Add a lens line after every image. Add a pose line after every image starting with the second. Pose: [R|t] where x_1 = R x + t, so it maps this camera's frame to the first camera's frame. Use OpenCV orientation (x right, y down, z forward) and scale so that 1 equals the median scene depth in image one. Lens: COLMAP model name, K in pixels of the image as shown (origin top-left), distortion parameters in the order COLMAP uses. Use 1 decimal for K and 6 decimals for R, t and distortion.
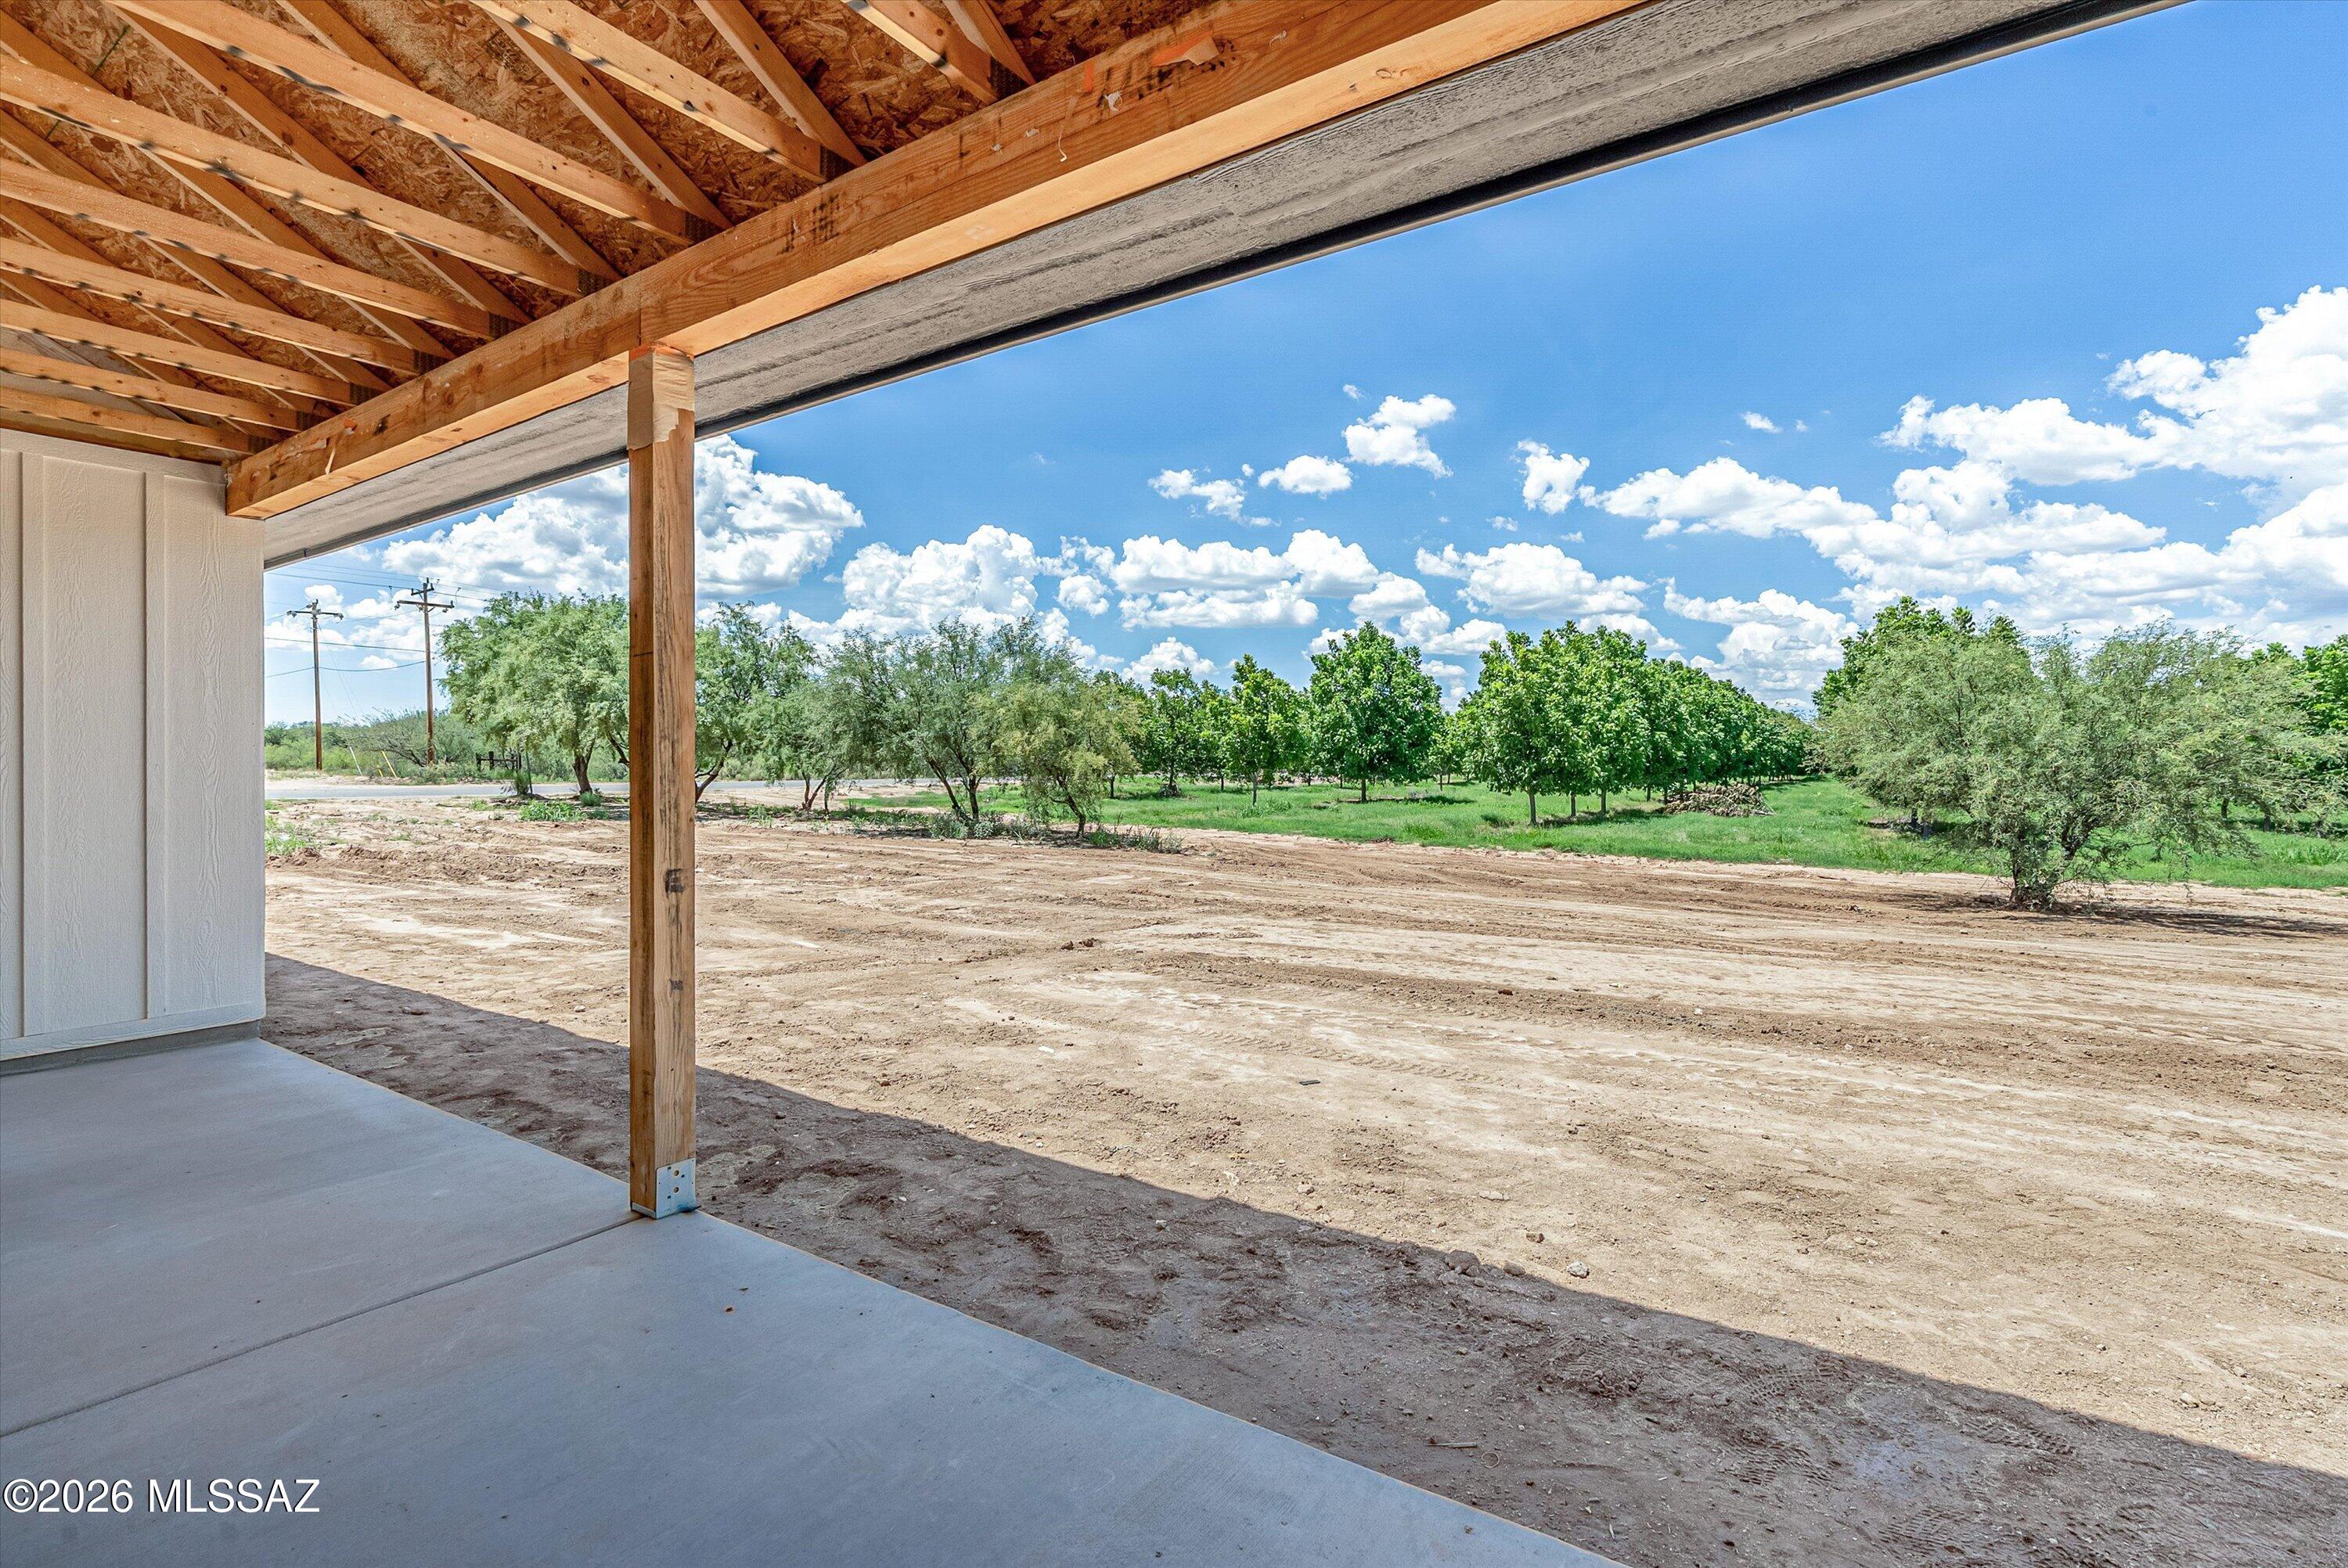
lens RADIAL K [[1073.5, 0, 1184.2], [0, 1073.5, 781.1], [0, 0, 1]] dist [-0.014677, 0.005065]
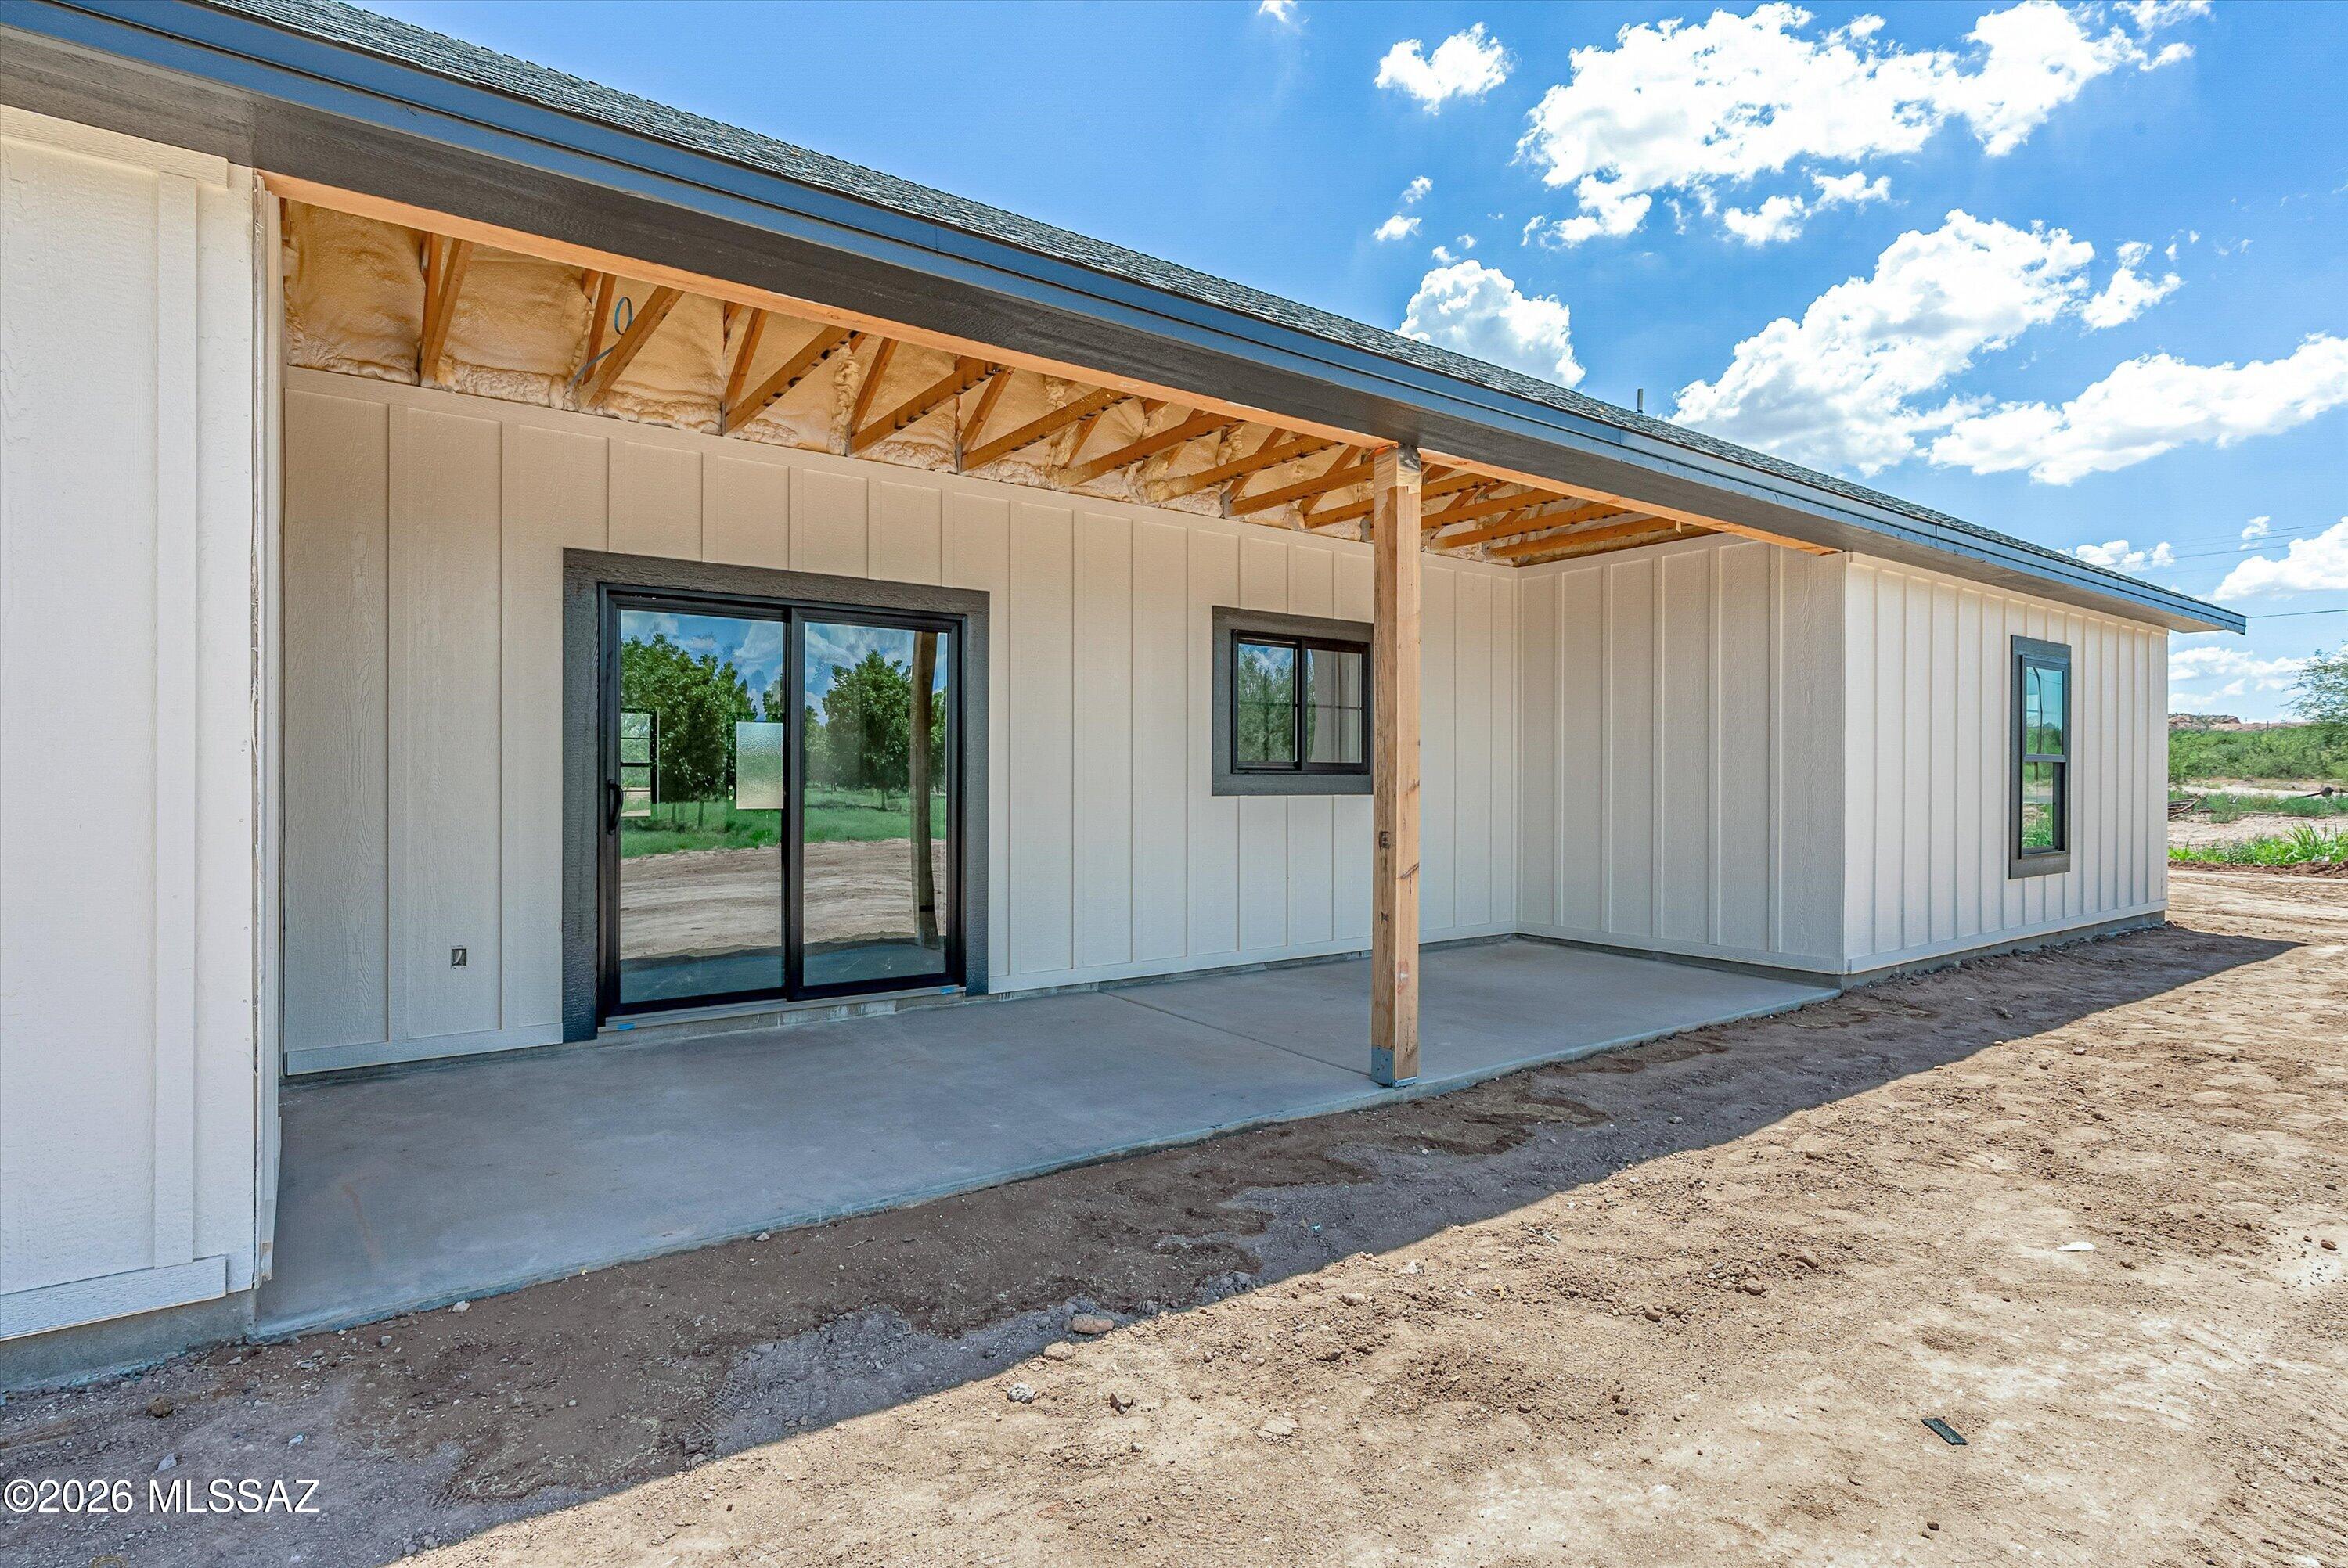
lens RADIAL K [[1199.8, 0, 1174.0], [0, 1199.8, 784.0], [0, 0, 1]] dist [-0.001803, -0.000248]
pose [[-0.350725, 0.007152, -0.936451, 0.825333], [-0.012647, 0.999843, 0.012373, 0.007379], [0.936393, 0.016182, -0.350580, 1.020576]]
